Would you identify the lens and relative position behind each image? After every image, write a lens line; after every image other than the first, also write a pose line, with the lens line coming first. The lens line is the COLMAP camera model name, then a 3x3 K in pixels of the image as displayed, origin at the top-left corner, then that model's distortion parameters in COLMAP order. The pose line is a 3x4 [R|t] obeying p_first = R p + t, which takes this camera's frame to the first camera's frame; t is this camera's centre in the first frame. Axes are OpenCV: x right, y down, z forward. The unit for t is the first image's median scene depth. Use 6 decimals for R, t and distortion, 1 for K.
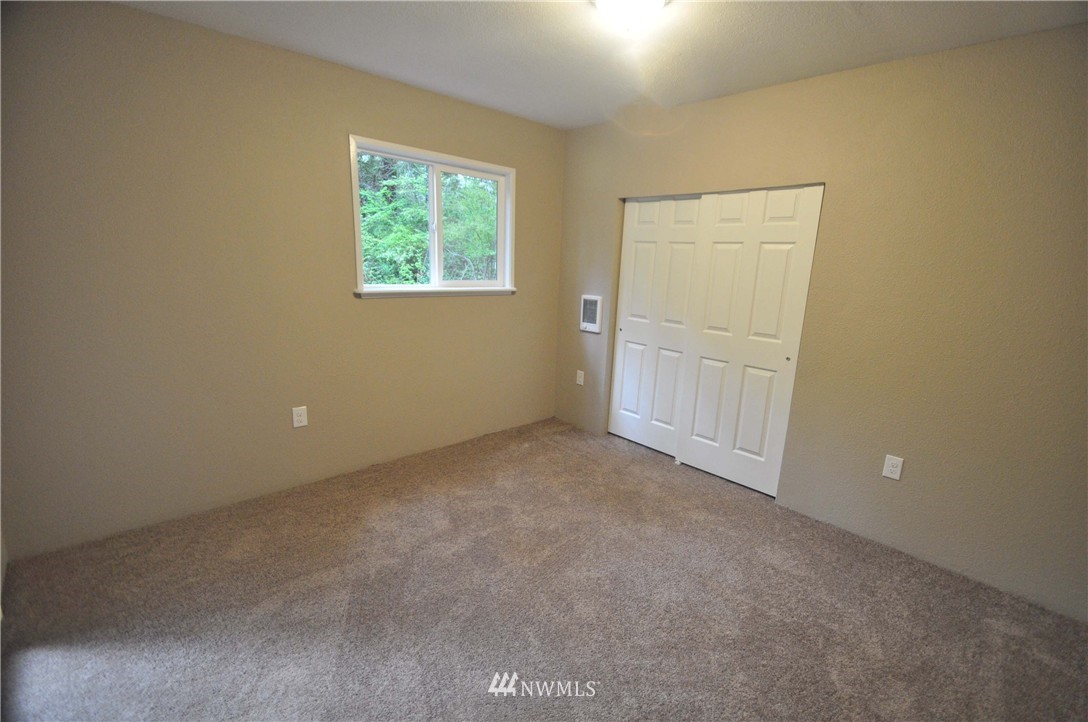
lens RADIAL K [[480.1, 0, 547.0], [0, 480.1, 362.5], [0, 0, 1]] dist [0.009838, -0.013468]
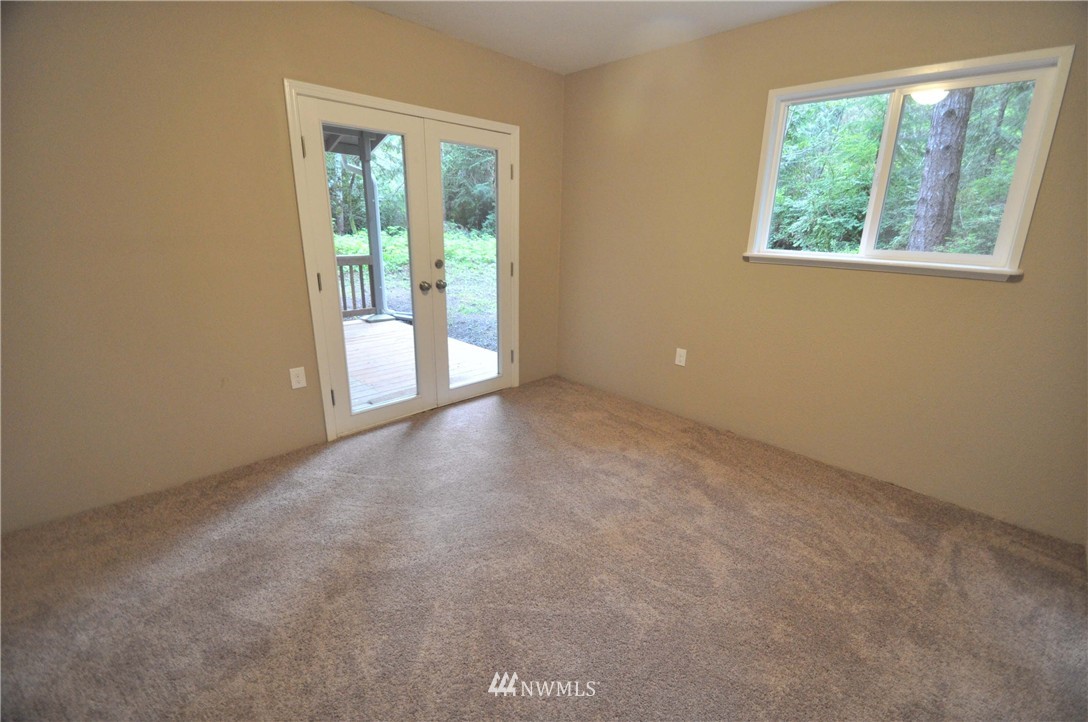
lens RADIAL K [[480.1, 0, 547.1], [0, 480.1, 354.1], [0, 0, 1]] dist [0.009838, -0.013468]
pose [[0.021639, 0.230079, -0.972931, 0.522437], [-0.226321, 0.949024, 0.219392, -0.066532], [0.973812, 0.215448, 0.072607, 0.488004]]
